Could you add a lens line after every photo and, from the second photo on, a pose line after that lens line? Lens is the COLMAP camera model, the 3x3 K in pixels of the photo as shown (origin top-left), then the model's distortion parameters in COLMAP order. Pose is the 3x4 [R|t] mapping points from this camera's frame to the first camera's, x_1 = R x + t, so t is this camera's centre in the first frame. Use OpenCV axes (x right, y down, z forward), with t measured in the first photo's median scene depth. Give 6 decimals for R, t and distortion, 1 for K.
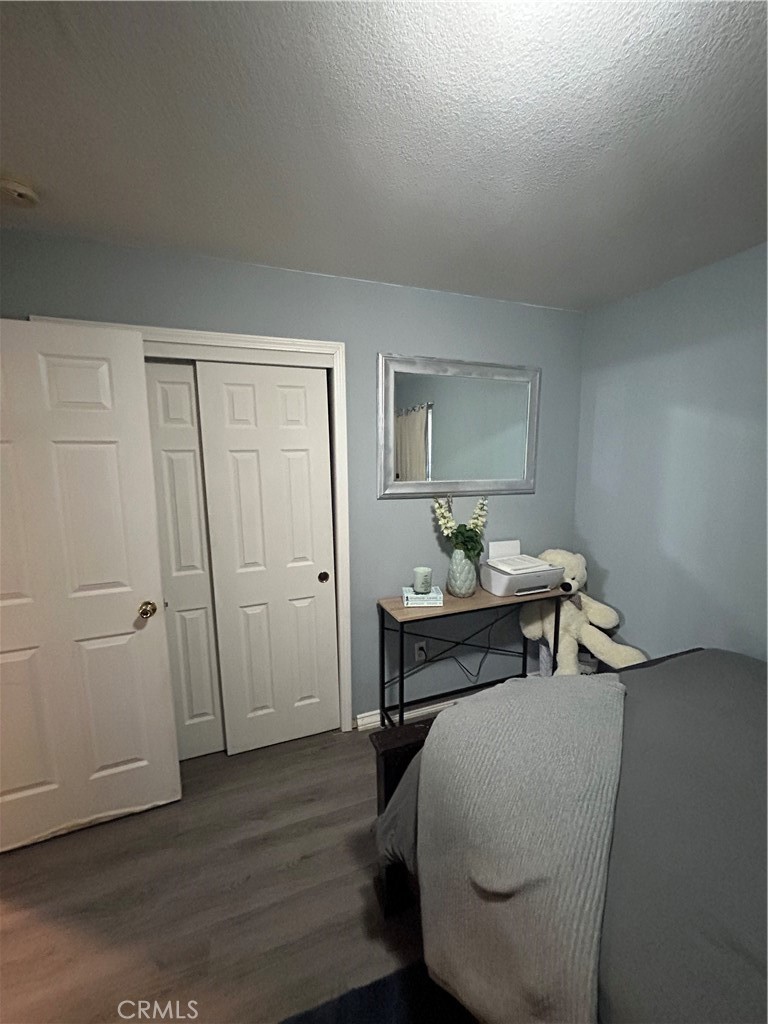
lens RADIAL K [[412.4, 0, 384.0], [0, 412.4, 512.0], [0, 0, 1]] dist [-0.000147, 0.000027]
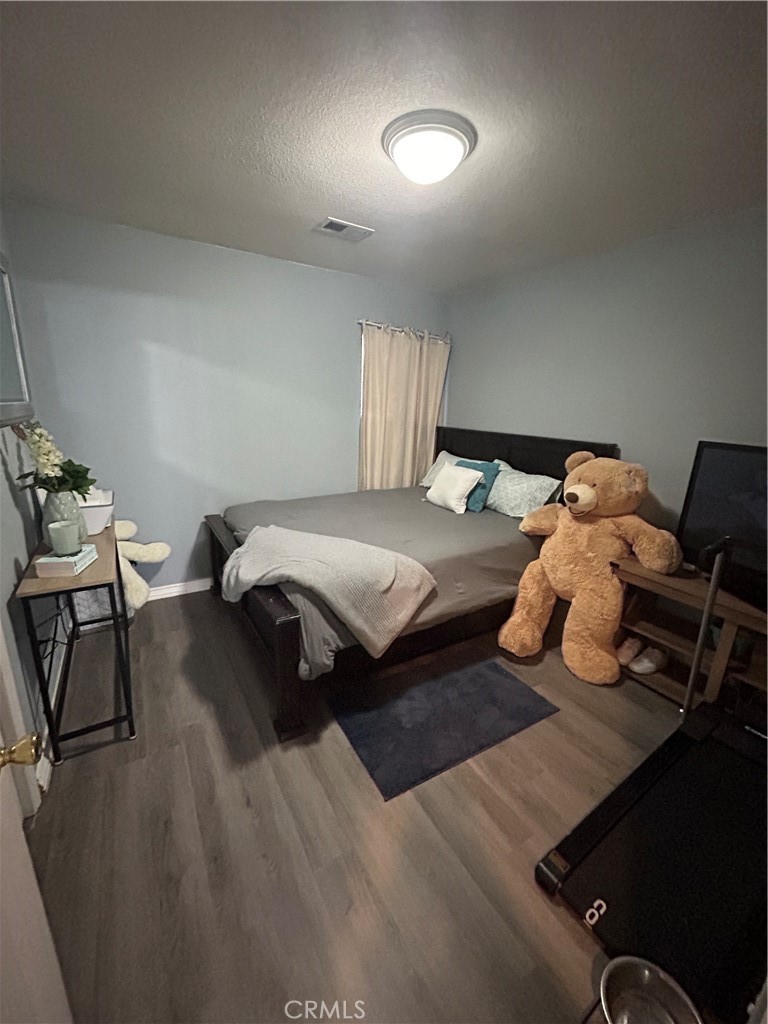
lens RADIAL K [[412.4, 0, 384.0], [0, 412.4, 512.0], [0, 0, 1]] dist [-0.000147, 0.000027]
pose [[-0.177817, -0.255360, 0.950354, -0.887196], [0.119980, 0.952914, 0.278496, -0.028256], [-0.976722, 0.163545, -0.138807, 0.647671]]
